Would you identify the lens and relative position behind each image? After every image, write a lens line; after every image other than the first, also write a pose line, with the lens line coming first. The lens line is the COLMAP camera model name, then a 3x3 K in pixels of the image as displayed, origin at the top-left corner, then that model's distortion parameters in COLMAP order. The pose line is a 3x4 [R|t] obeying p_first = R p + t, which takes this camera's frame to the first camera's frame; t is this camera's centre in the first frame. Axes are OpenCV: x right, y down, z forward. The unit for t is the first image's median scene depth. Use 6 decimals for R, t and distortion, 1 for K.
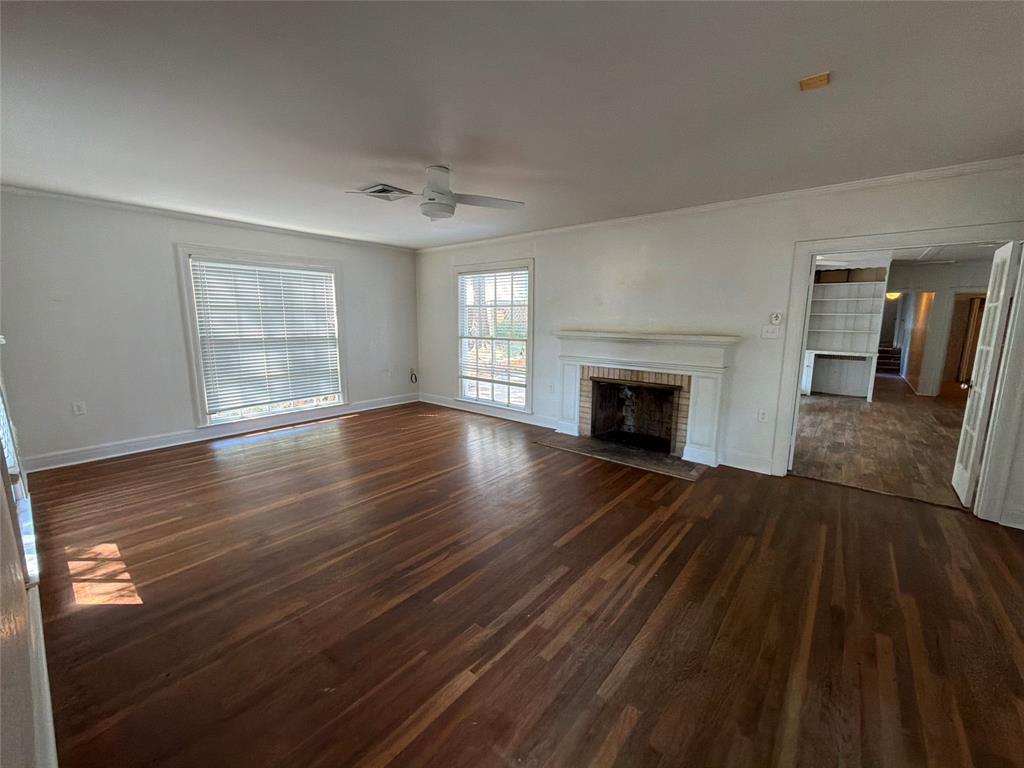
lens RADIAL K [[411.7, 0, 512.0], [0, 411.7, 384.0], [0, 0, 1]] dist [0.001936, 0.000431]
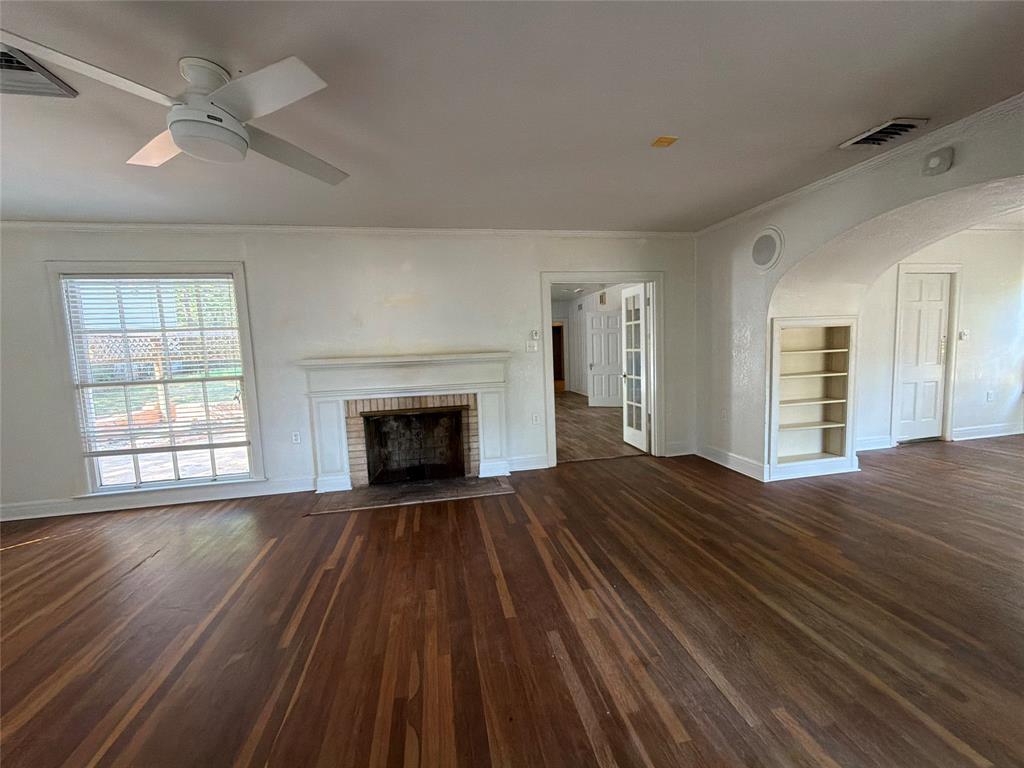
lens RADIAL K [[411.7, 0, 512.0], [0, 411.7, 384.0], [0, 0, 1]] dist [0.001936, 0.000431]
pose [[0.628849, -0.104849, 0.770426, -0.276851], [0.164792, 0.986328, -0.000277, -0.026518], [-0.759864, 0.127134, 0.637529, 0.273974]]
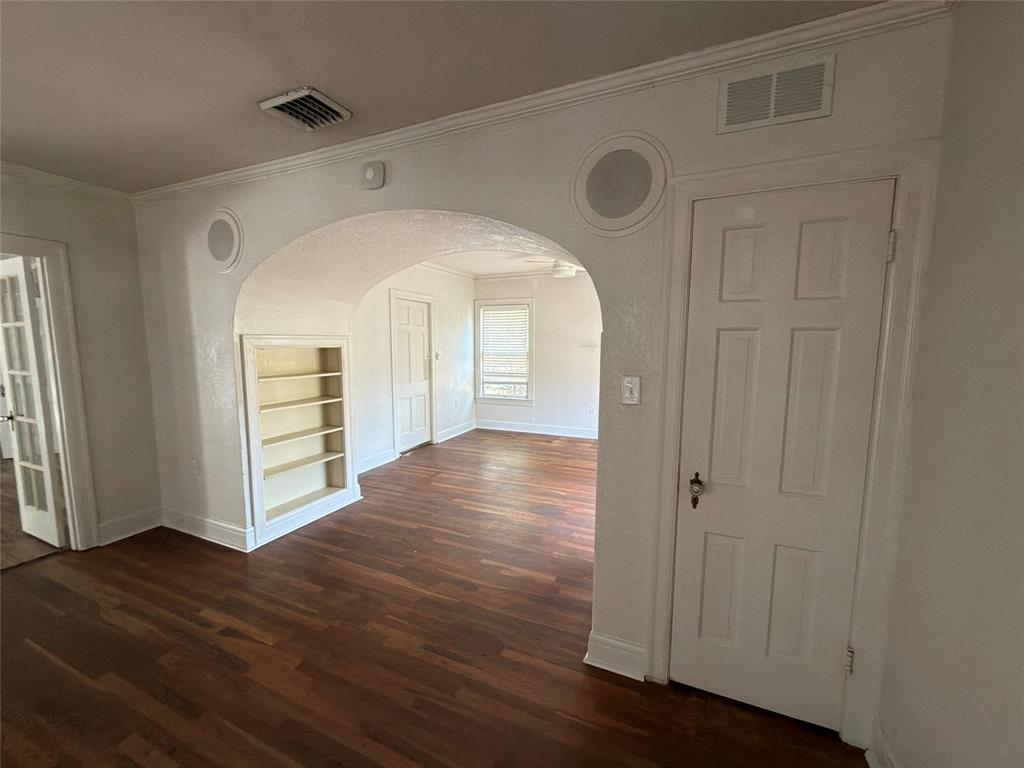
lens RADIAL K [[411.7, 0, 512.0], [0, 411.7, 384.0], [0, 0, 1]] dist [0.001936, 0.000431]
pose [[-0.270238, -0.107797, 0.956740, 0.003913], [0.145107, 0.977801, 0.151157, -0.033455], [-0.951796, 0.179678, -0.248597, 0.163051]]
